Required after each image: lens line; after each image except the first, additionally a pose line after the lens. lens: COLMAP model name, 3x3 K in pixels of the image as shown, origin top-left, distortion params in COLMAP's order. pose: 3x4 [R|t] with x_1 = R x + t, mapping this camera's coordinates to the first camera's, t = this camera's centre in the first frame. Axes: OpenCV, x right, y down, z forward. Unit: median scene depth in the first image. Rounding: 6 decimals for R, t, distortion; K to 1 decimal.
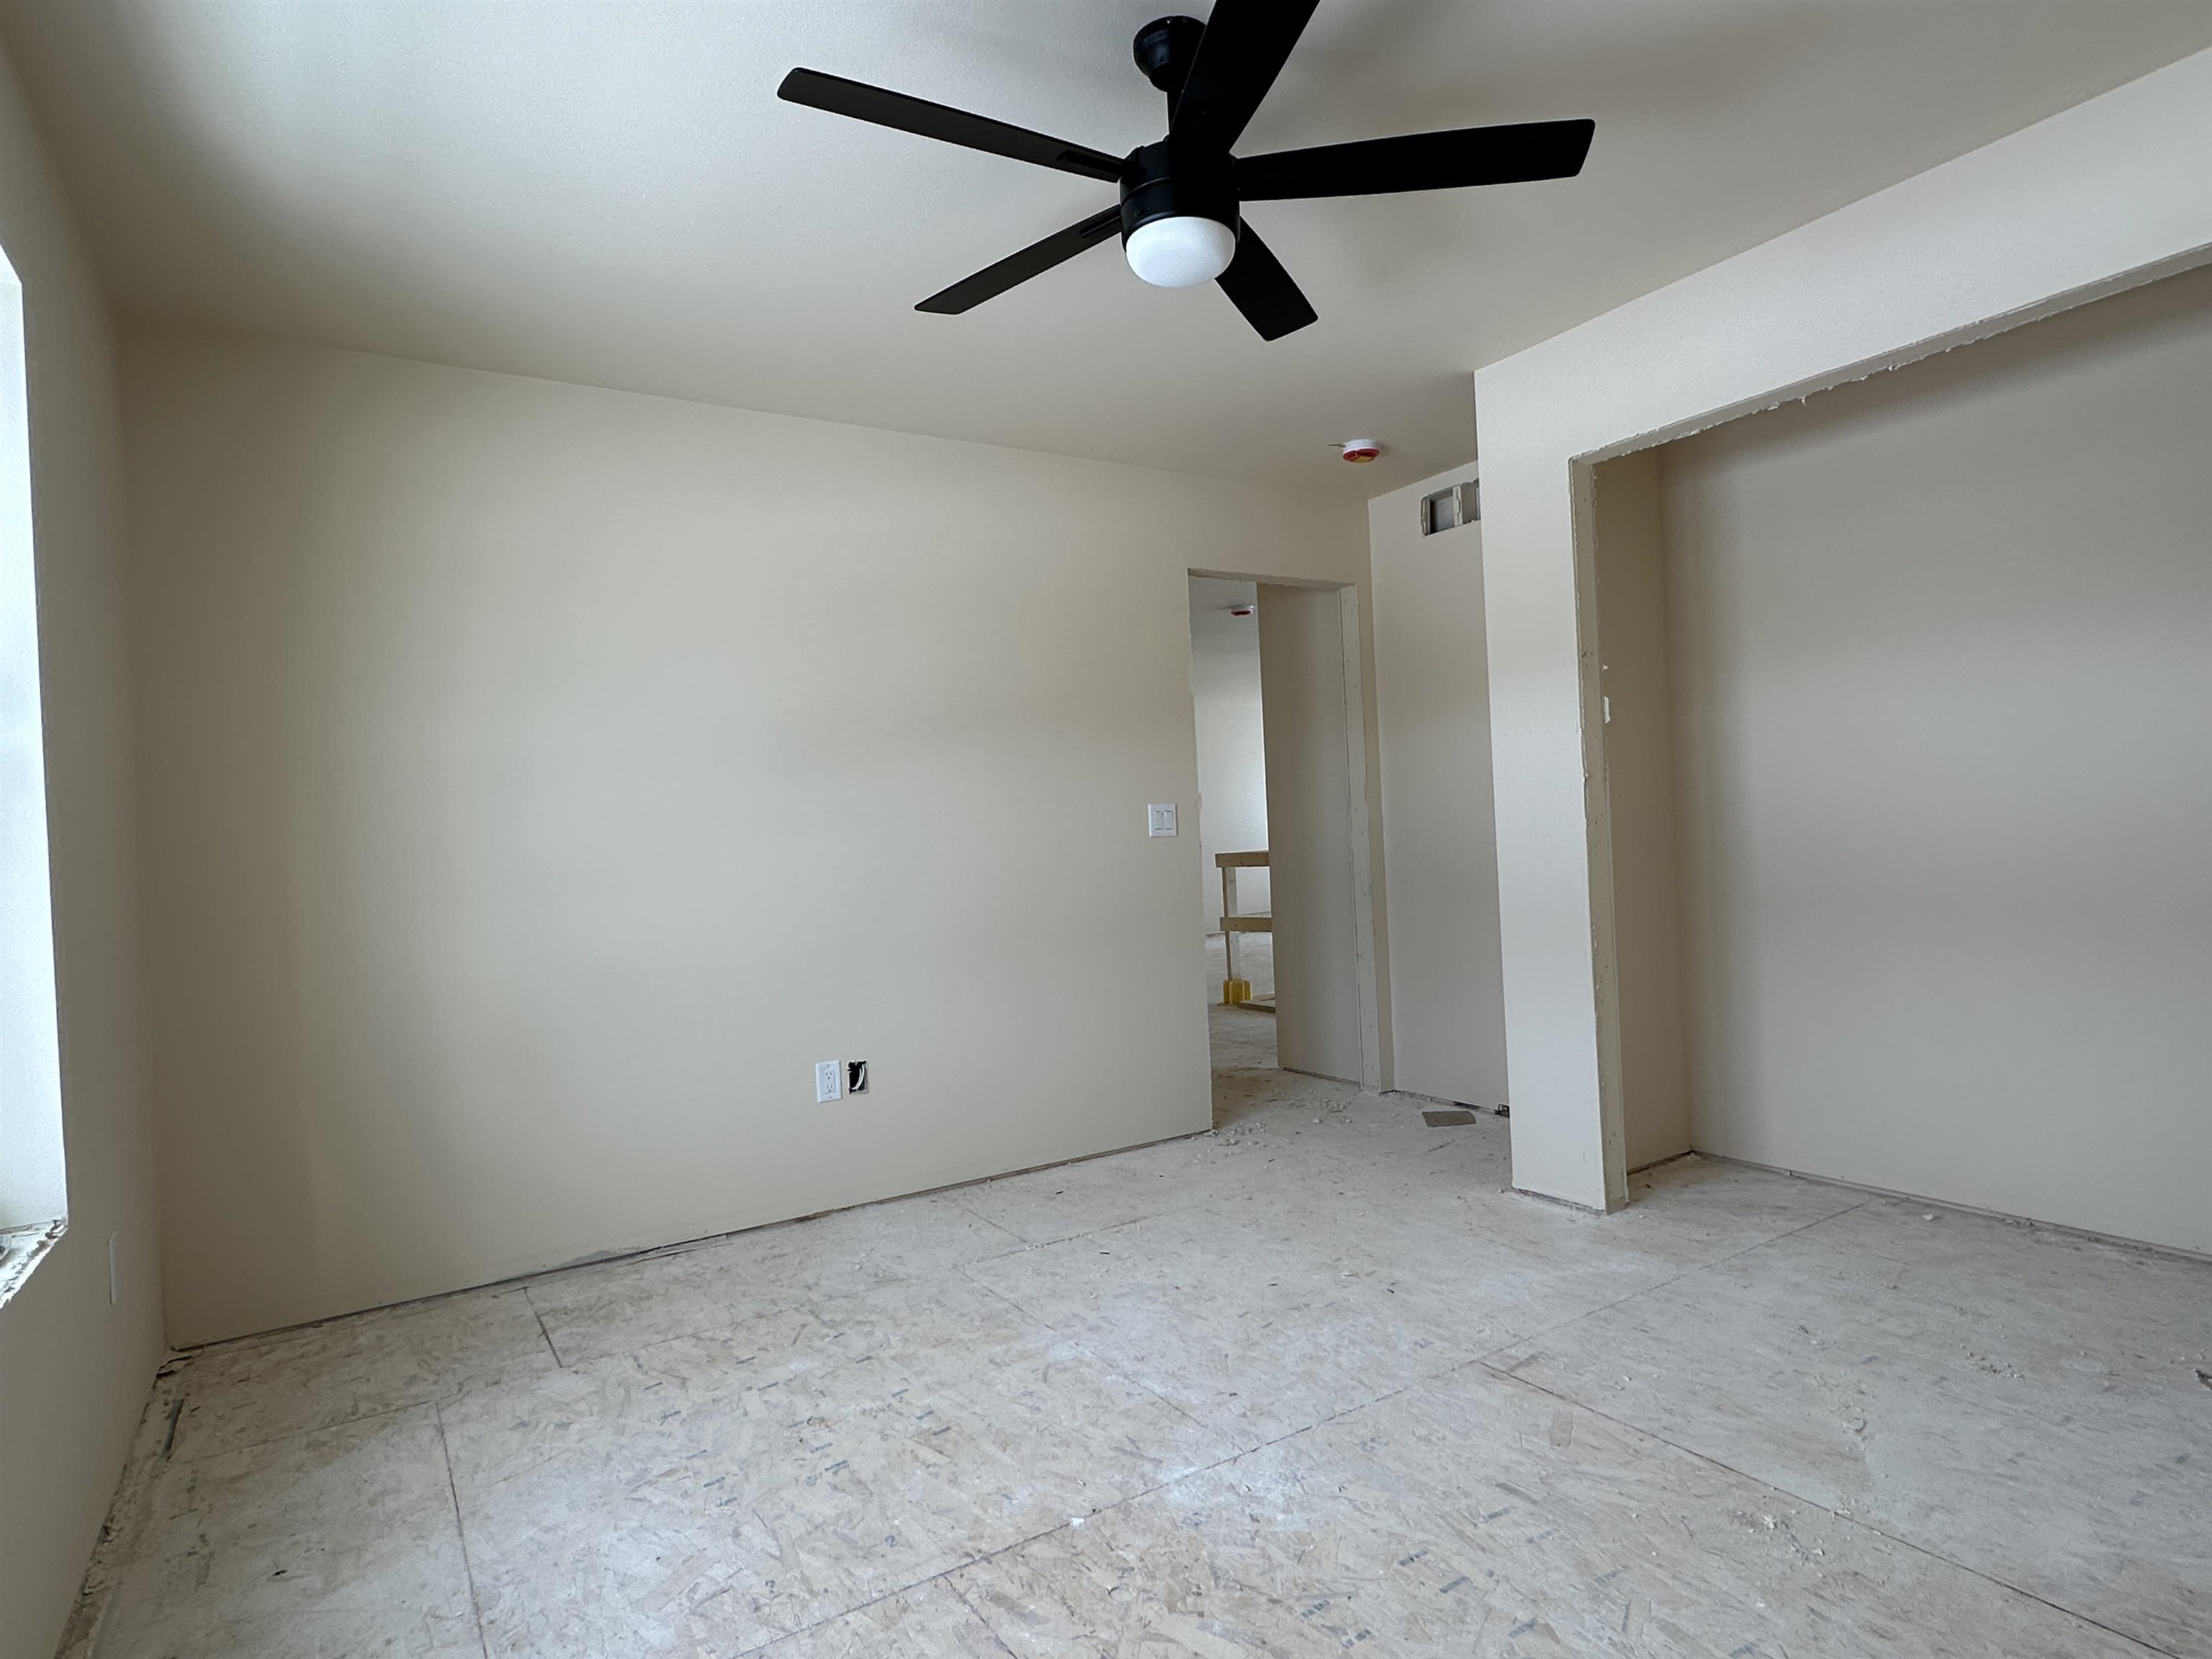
lens RADIAL K [[1260.6, 0, 1108.7], [0, 1260.6, 823.6], [0, 0, 1]] dist [-0.004092, 0.000625]
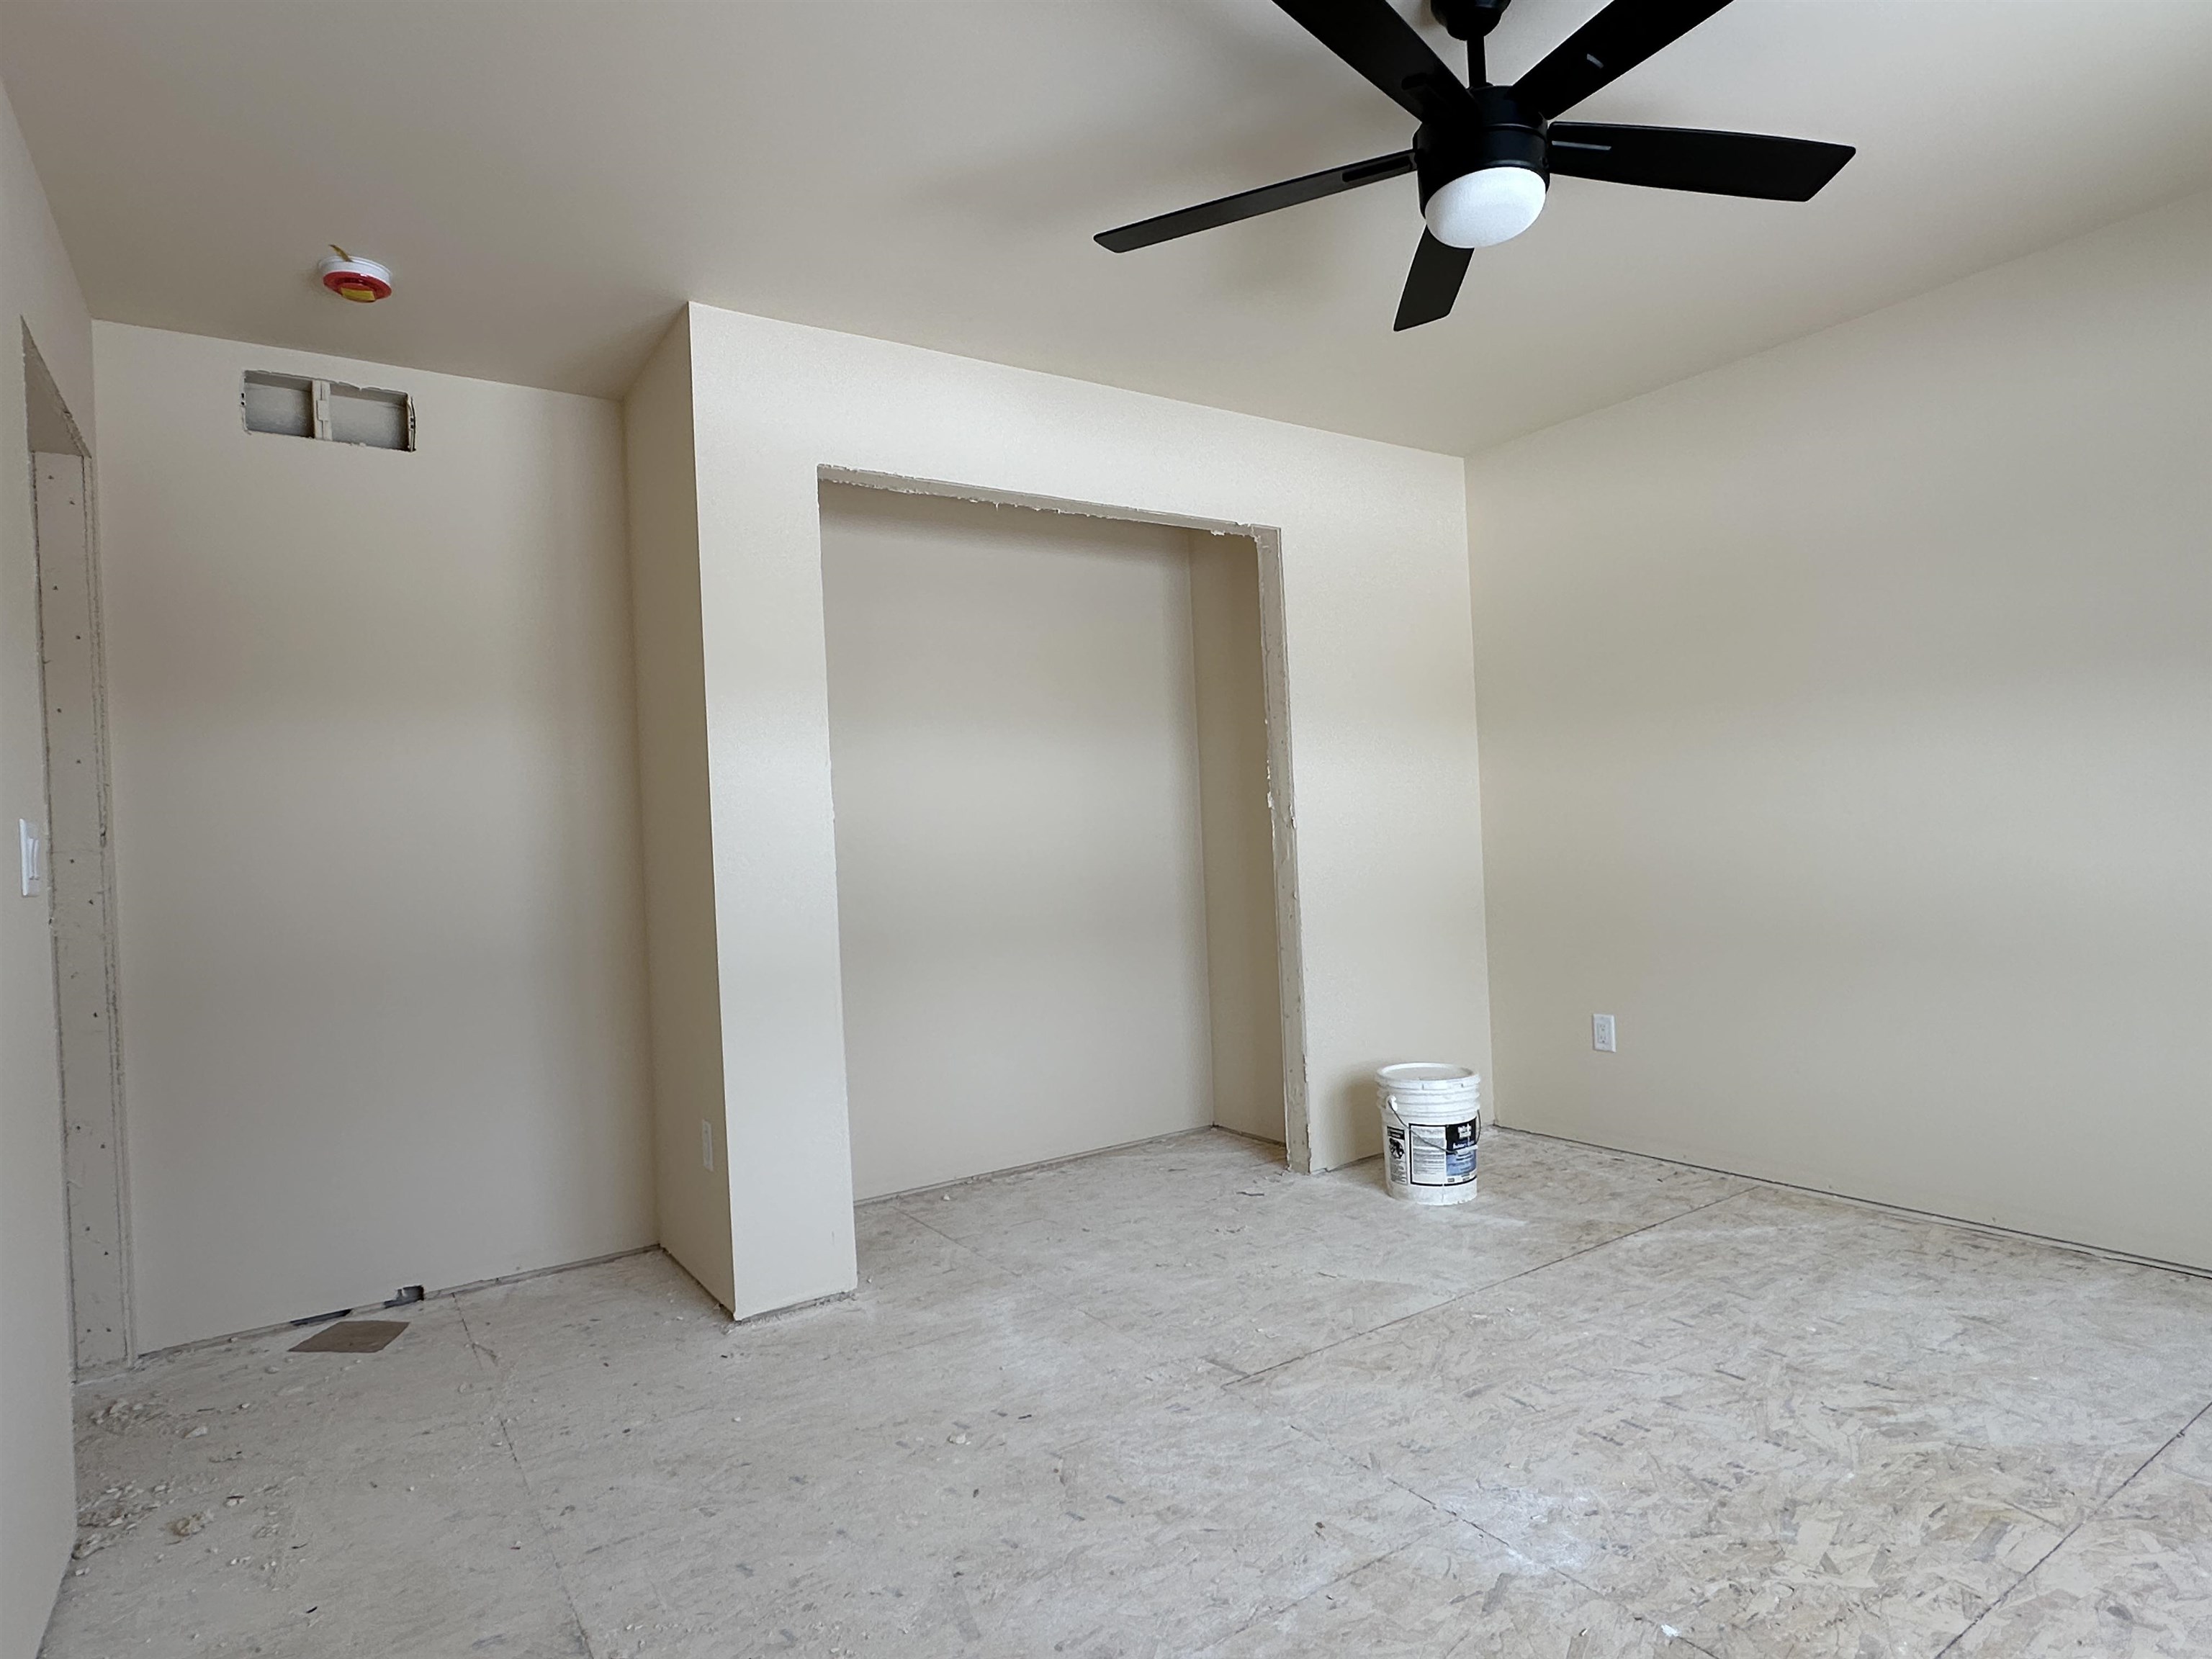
lens RADIAL K [[1260.6, 0, 1040.8], [0, 1260.6, 860.1], [0, 0, 1]] dist [-0.004092, 0.000625]
pose [[-0.036488, 0.036792, 0.998657, -0.634627], [0.038430, 0.998634, -0.035387, 0.038895], [-0.998595, 0.037087, -0.037852, 1.046144]]
